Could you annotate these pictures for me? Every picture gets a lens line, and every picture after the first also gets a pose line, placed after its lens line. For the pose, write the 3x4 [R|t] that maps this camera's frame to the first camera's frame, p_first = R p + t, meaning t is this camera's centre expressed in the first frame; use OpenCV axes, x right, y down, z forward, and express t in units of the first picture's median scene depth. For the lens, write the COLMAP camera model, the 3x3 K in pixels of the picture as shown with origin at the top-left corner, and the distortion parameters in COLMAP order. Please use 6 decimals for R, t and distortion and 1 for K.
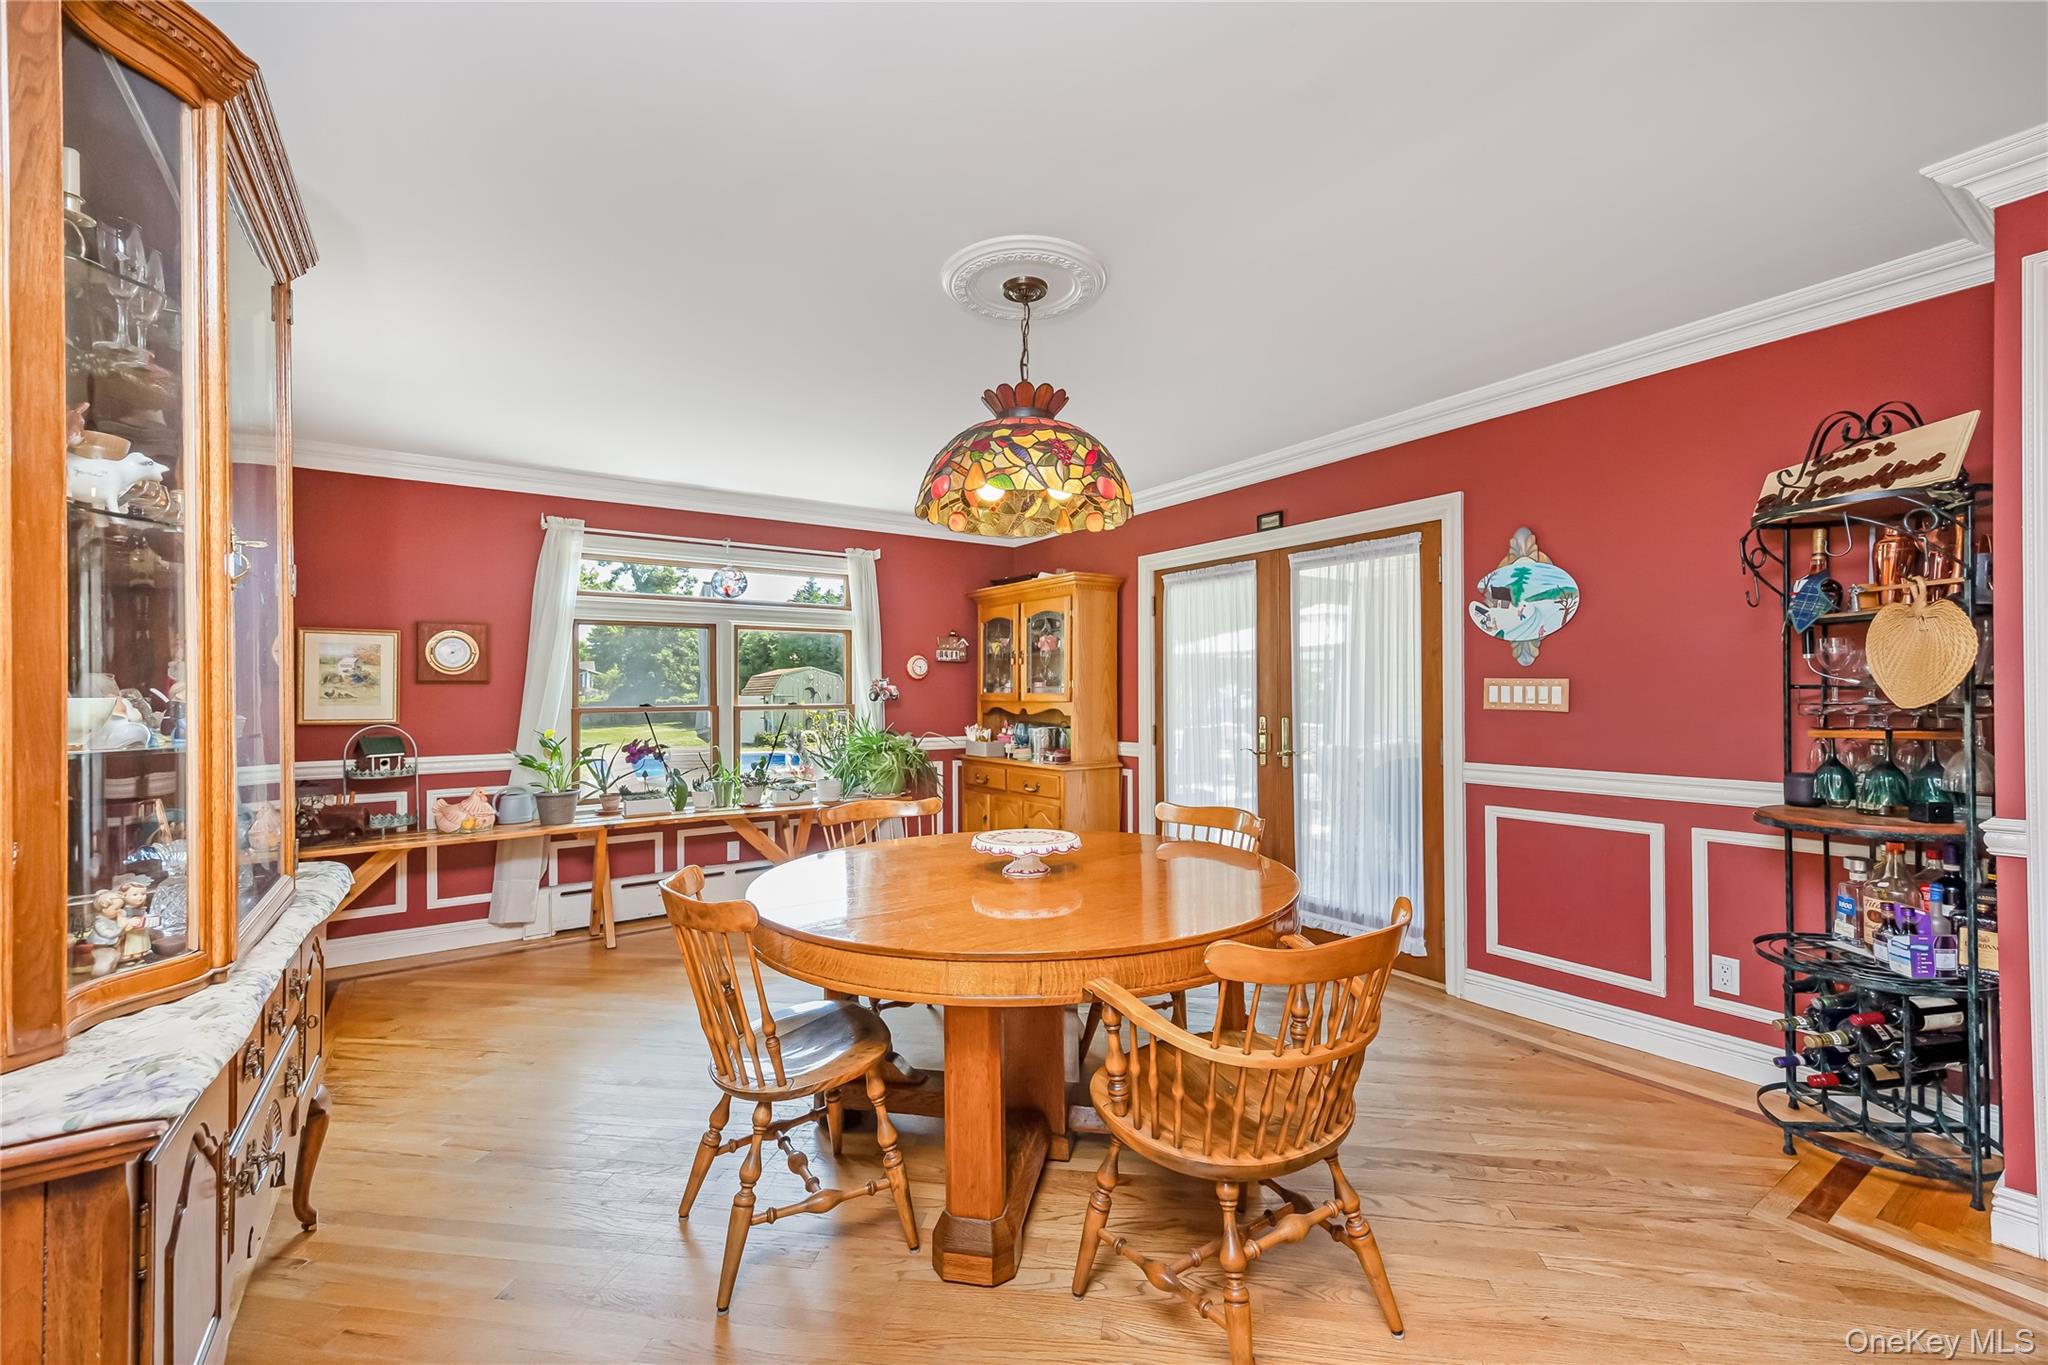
lens RADIAL K [[817.7, 0, 1014.4], [0, 817.7, 685.6], [0, 0, 1]] dist [-0.000033, -0.000095]
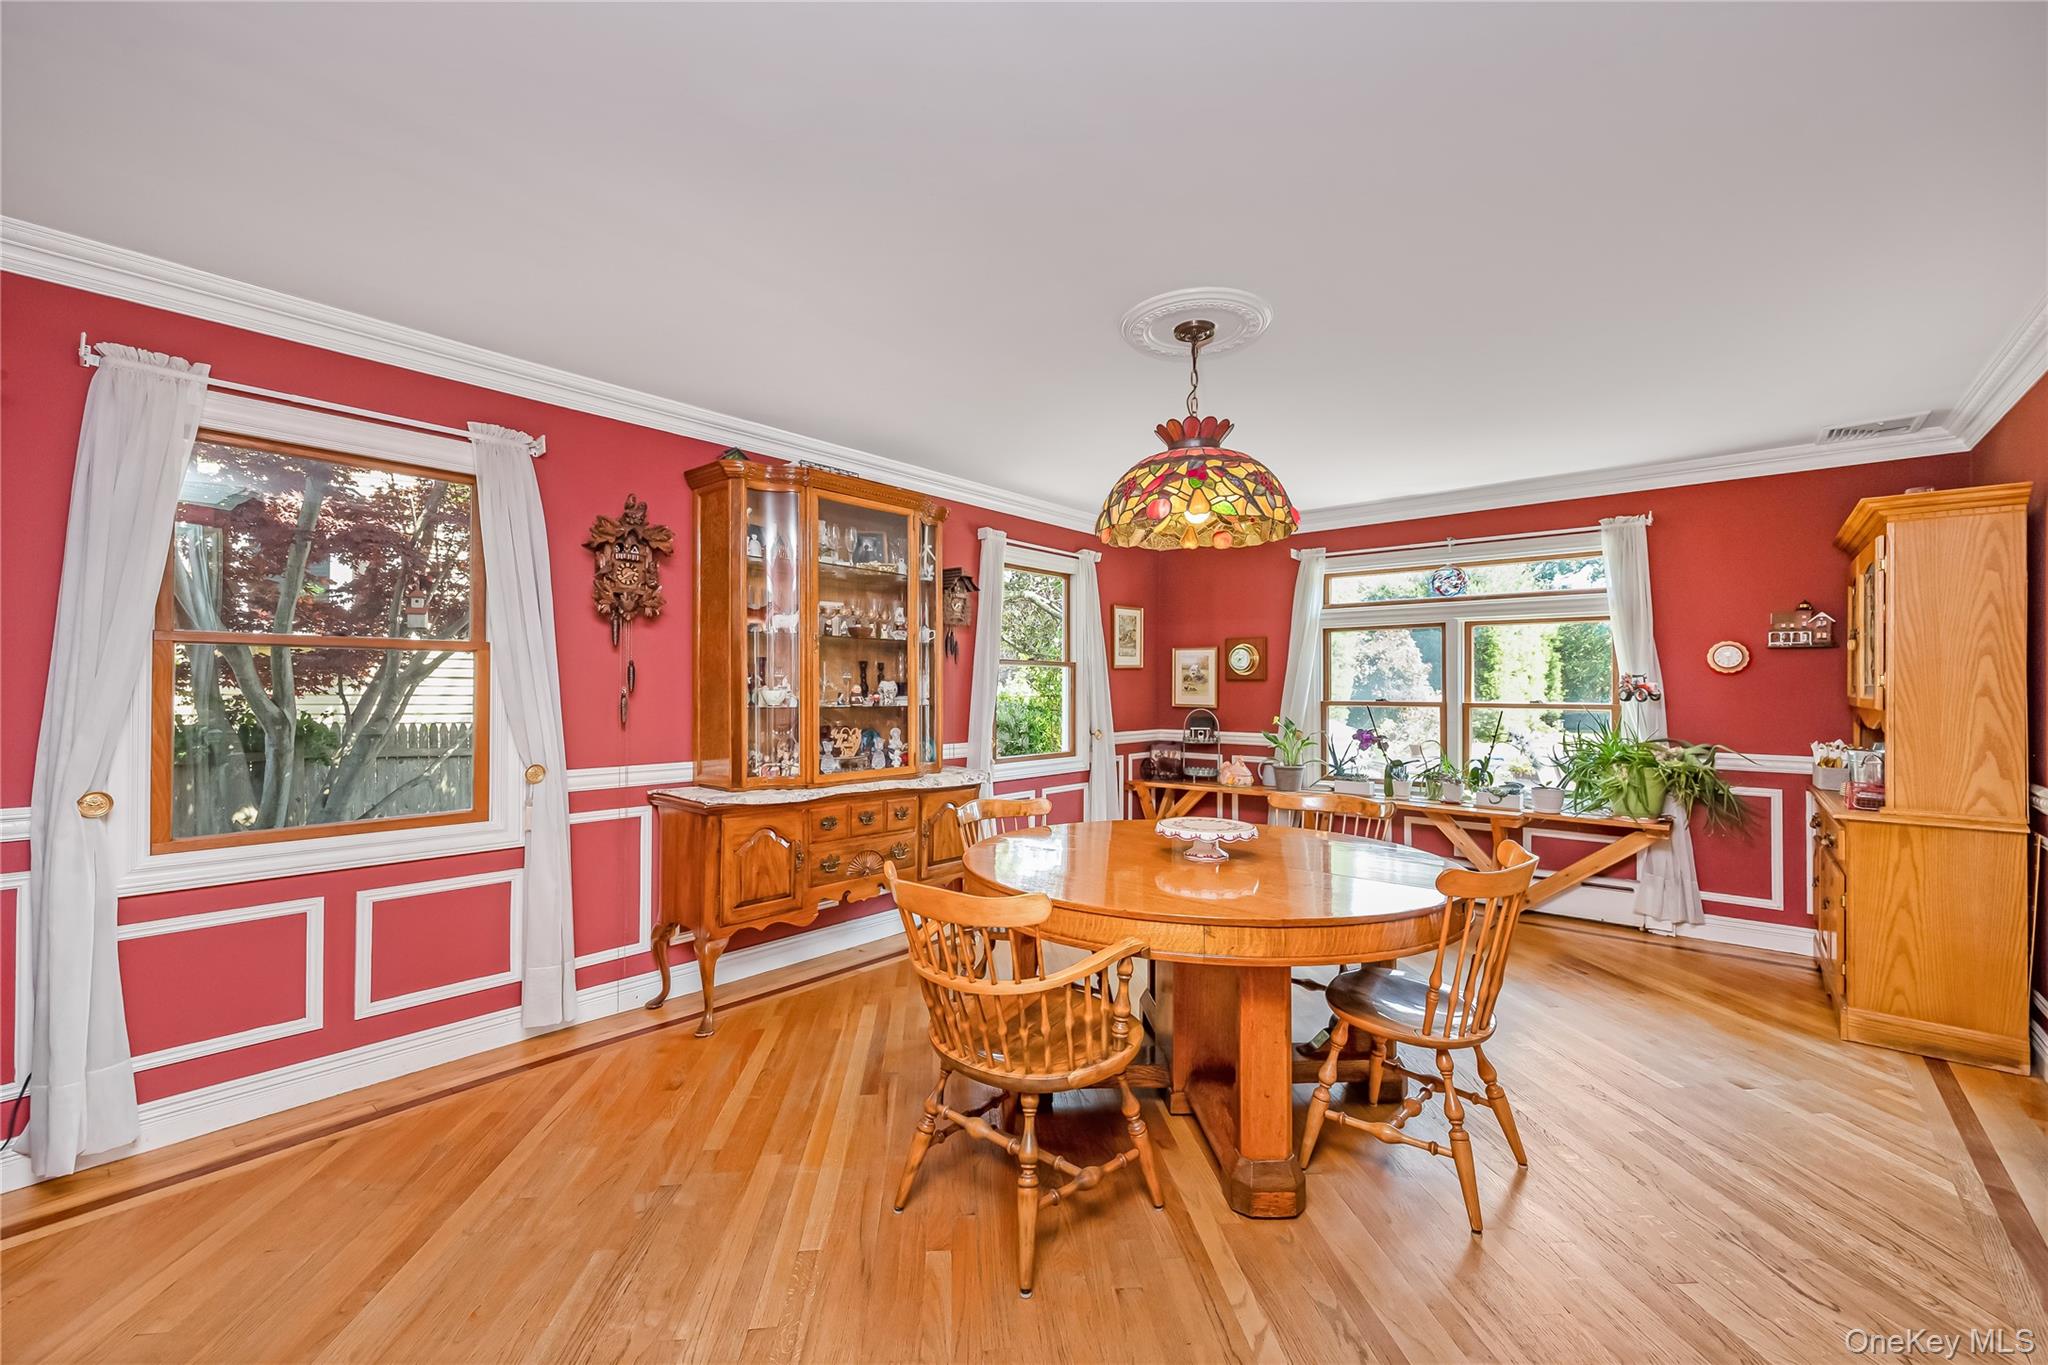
lens RADIAL K [[799.3, 0, 1024.0], [0, 799.3, 682.5], [0, 0, 1]] dist [-0.001768, -0.000141]
pose [[0.278421, 0.000994, -0.960459, 0.547307], [0.004389, 0.999988, 0.002307, -0.005412], [0.960449, -0.004857, 0.278413, 0.256444]]
